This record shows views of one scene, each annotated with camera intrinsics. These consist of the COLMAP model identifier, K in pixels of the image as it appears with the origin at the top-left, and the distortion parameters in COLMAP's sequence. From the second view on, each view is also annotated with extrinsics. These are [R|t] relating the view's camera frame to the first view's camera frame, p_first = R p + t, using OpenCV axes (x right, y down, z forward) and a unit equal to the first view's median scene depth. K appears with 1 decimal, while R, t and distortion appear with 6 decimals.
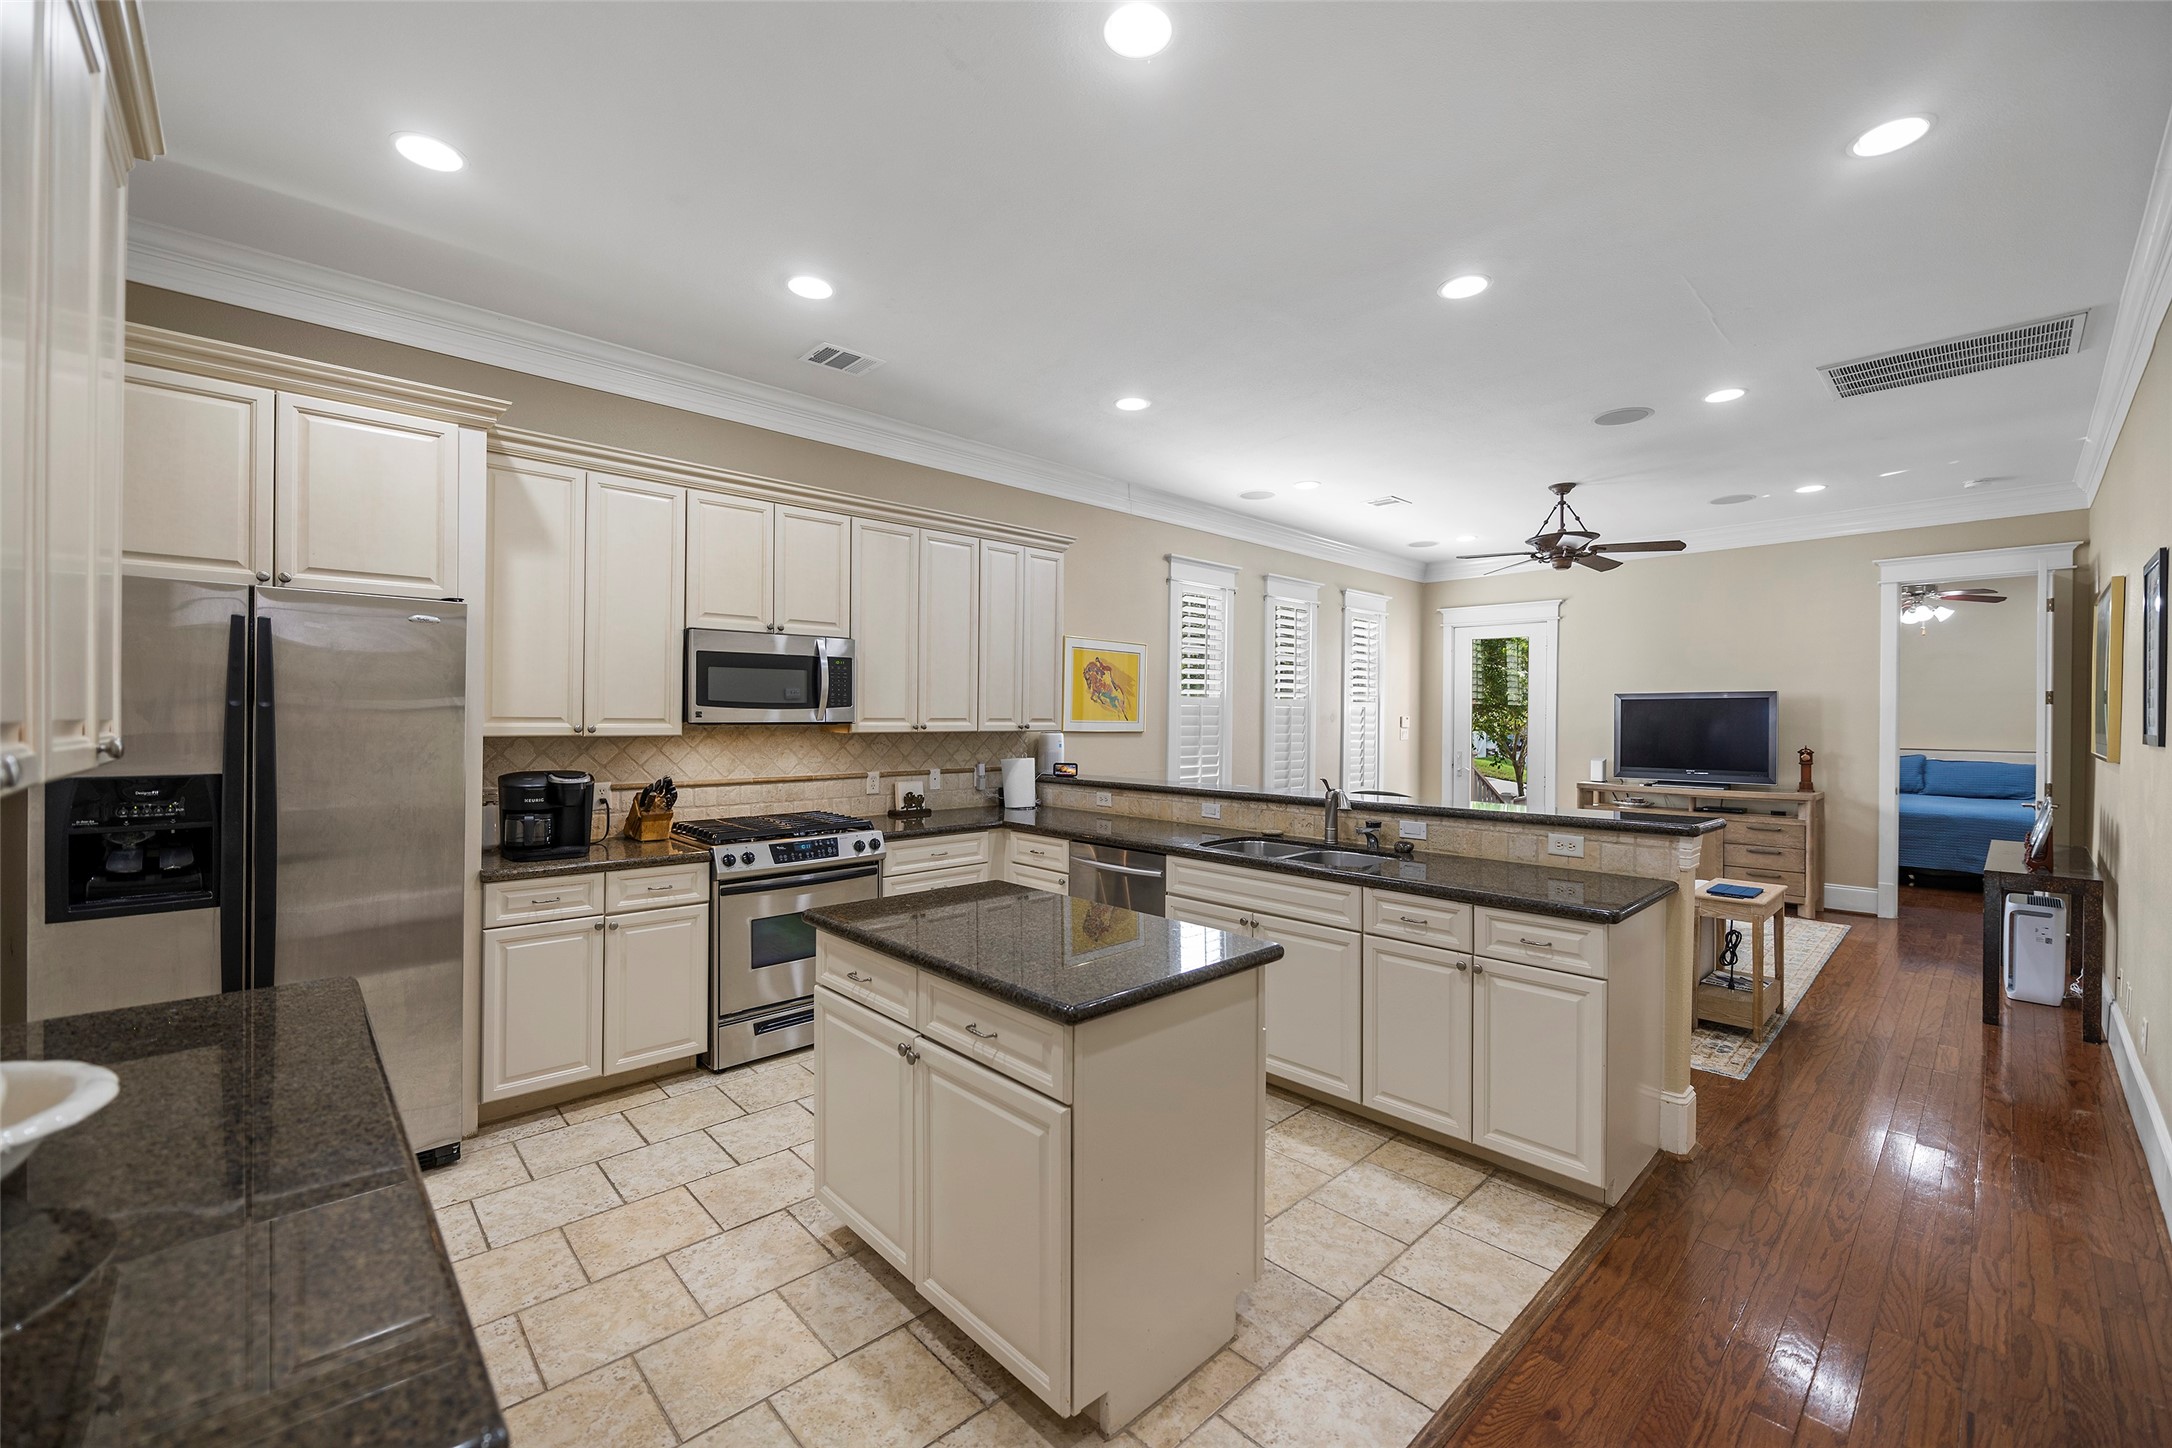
lens RADIAL K [[876.8, 0, 1091.2], [0, 876.8, 716.6], [0, 0, 1]] dist [-0.002574, -0.000444]
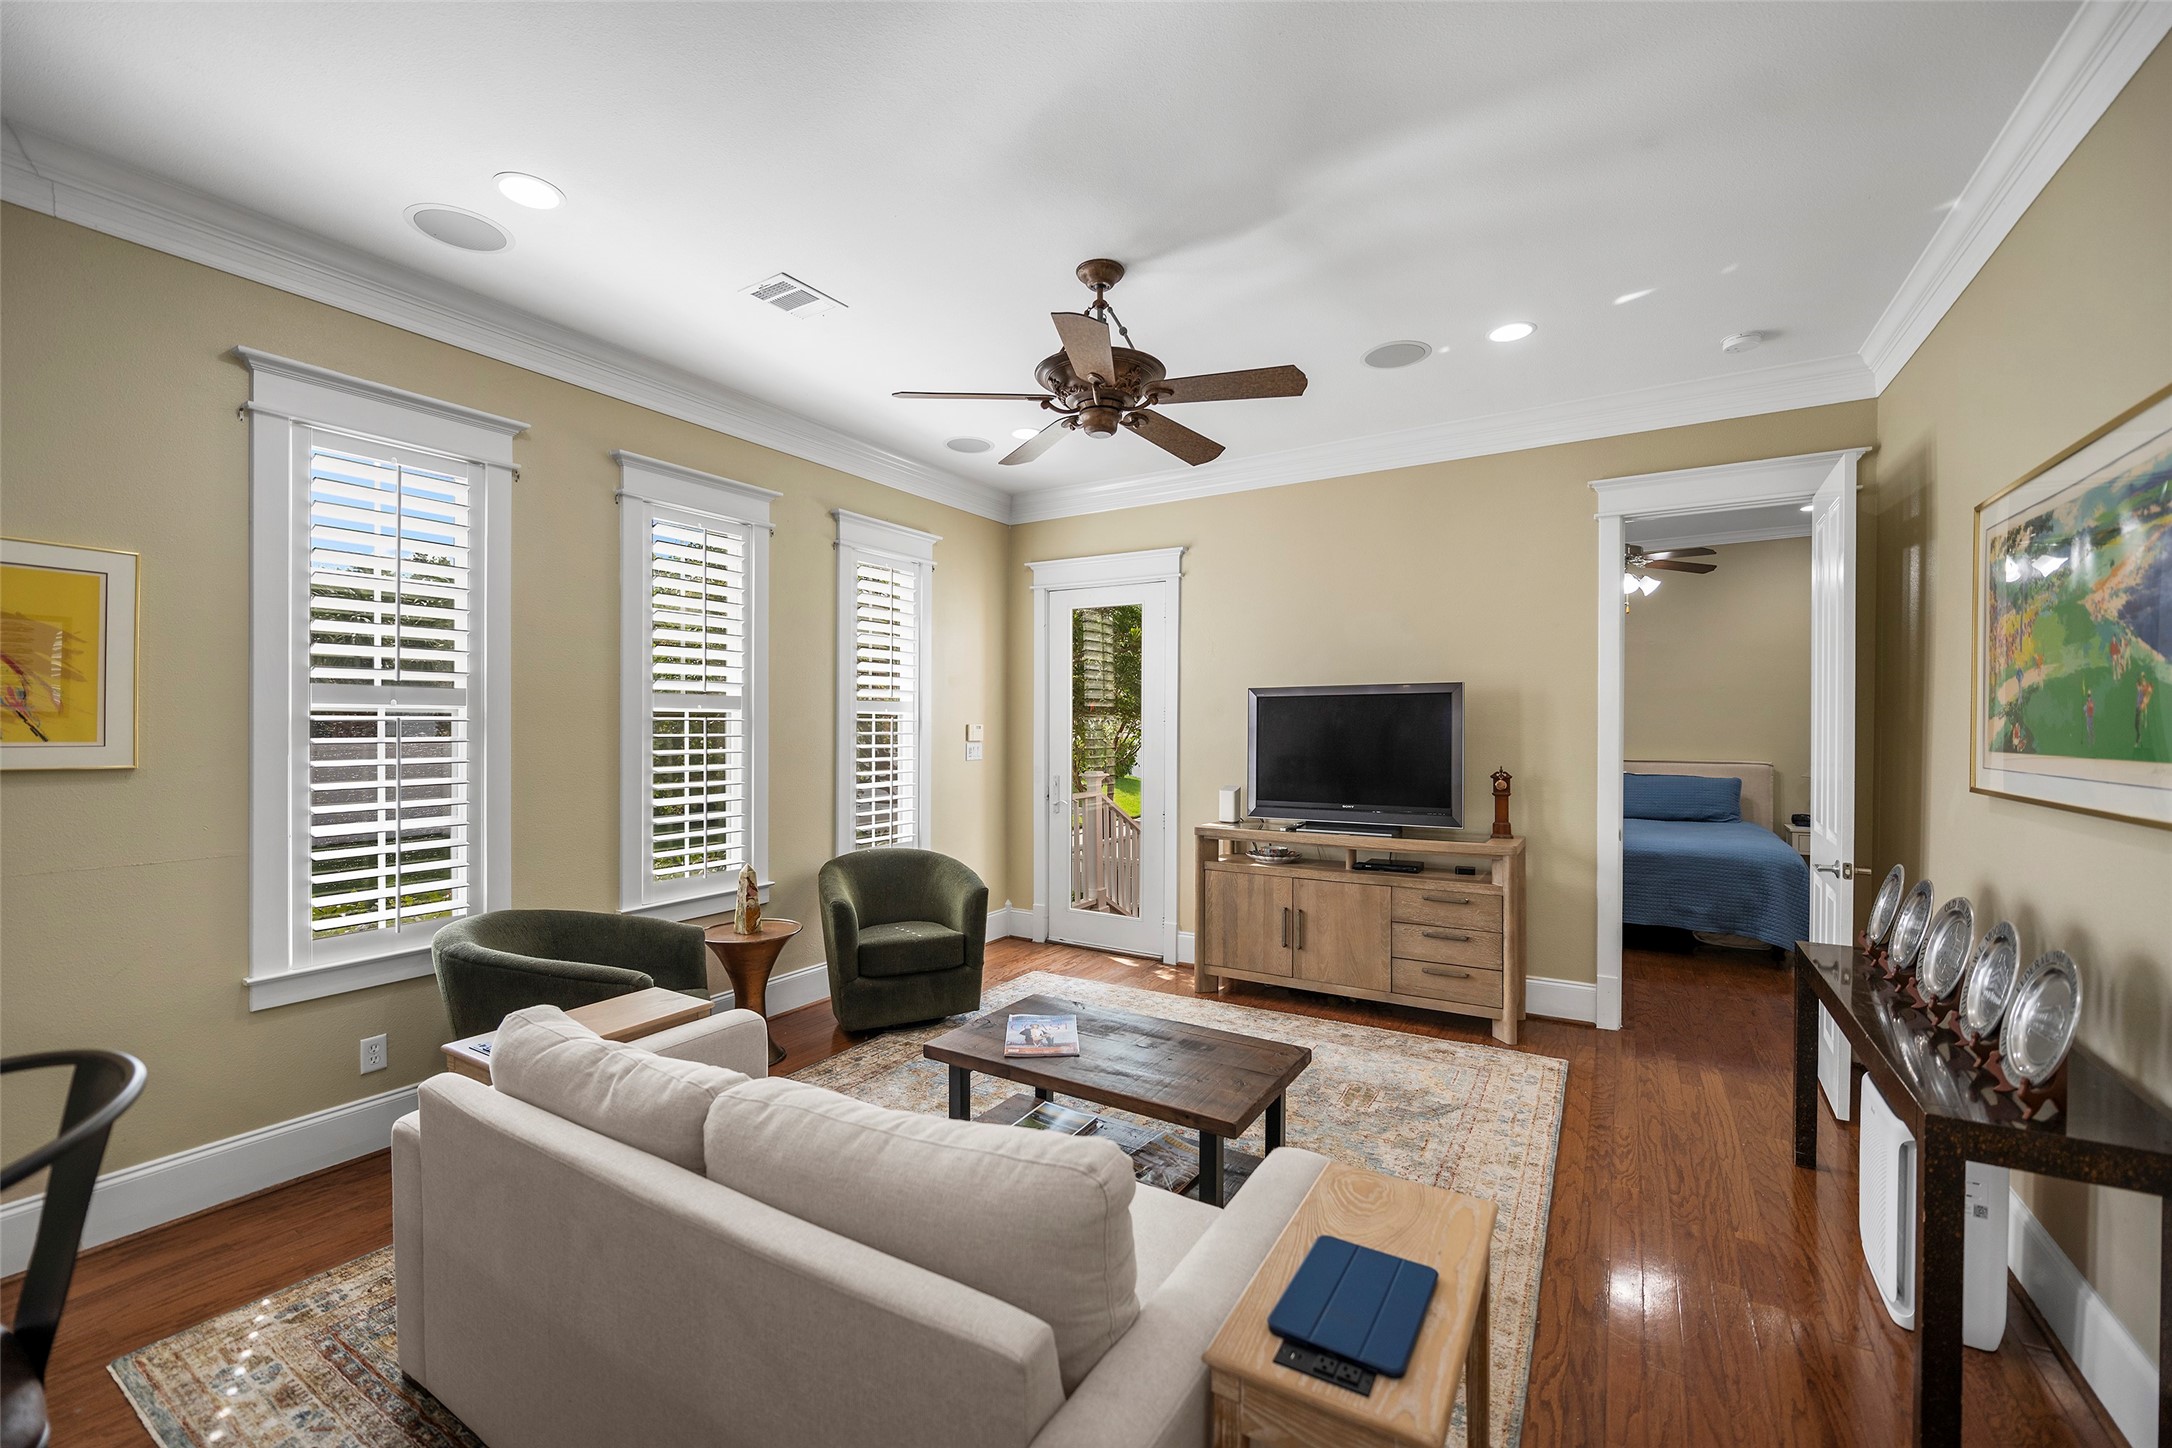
lens RADIAL K [[887.1, 0, 1081.9], [0, 887.1, 727.0], [0, 0, 1]] dist [-0.002808, -0.000197]
pose [[0.966345, -0.006303, 0.257173, 0.347545], [0.005609, 0.999978, 0.003430, -0.000011], [-0.257189, -0.001872, 0.966359, 0.444875]]
